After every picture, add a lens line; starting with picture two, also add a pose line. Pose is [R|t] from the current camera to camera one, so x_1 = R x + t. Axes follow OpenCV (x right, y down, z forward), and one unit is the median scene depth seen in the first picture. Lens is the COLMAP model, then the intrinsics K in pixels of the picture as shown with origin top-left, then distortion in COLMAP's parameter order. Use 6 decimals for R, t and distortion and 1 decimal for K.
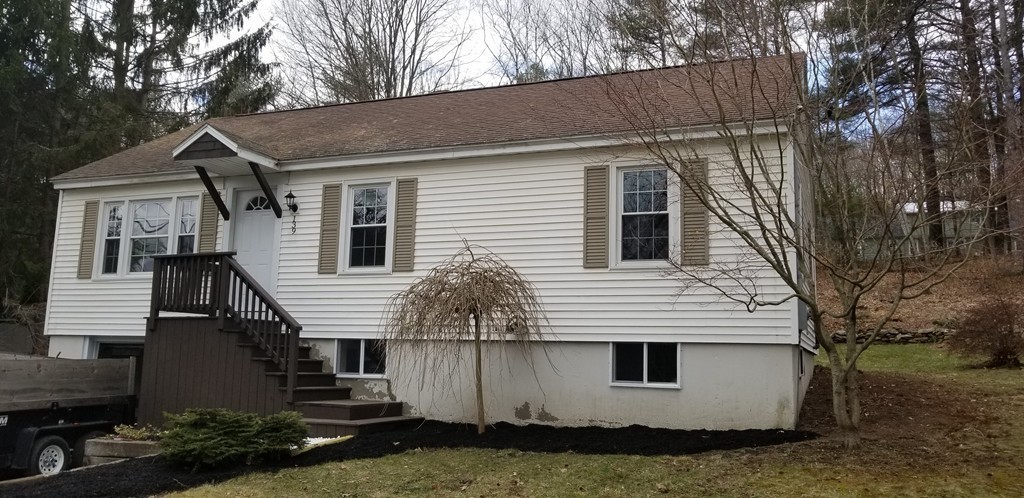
lens RADIAL K [[927.7, 0, 511.9], [0, 927.7, 251.8], [0, 0, 1]] dist [-0.008759, -0.004543]
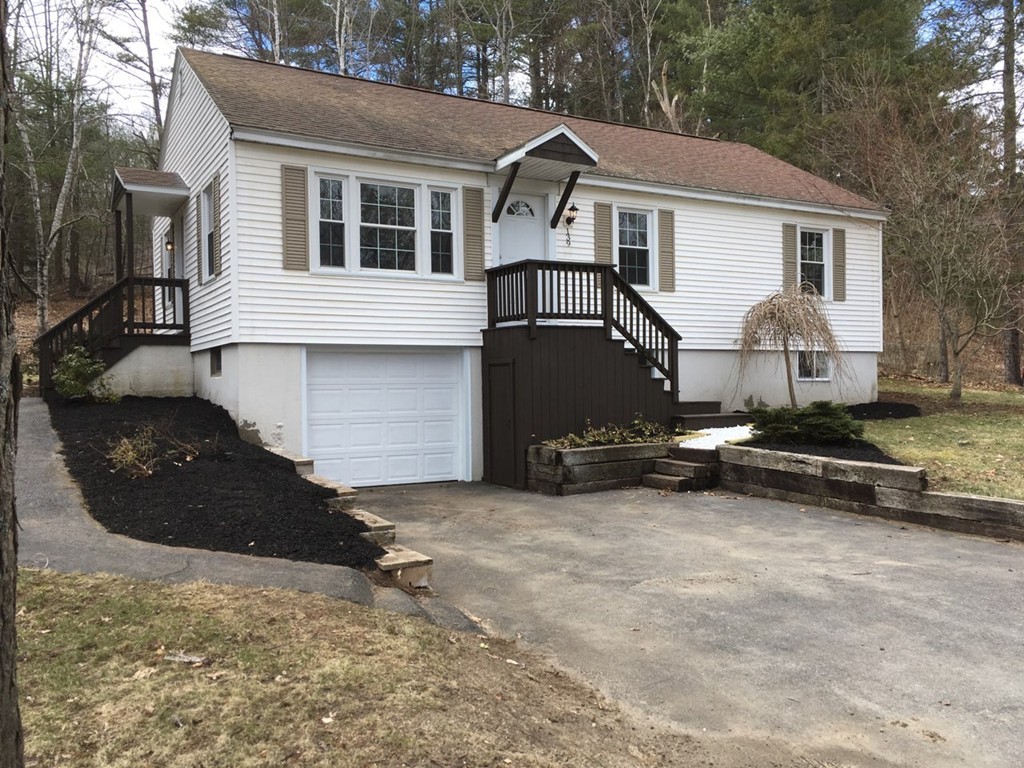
lens RADIAL K [[860.1, 0, 512.5], [0, 860.1, 381.1], [0, 0, 1]] dist [0.048568, 0.001907]
pose [[0.588424, -0.037283, 0.807692, -1.006027], [-0.084121, 0.990692, 0.107015, 0.030341], [-0.804164, -0.130914, 0.579811, 0.461242]]
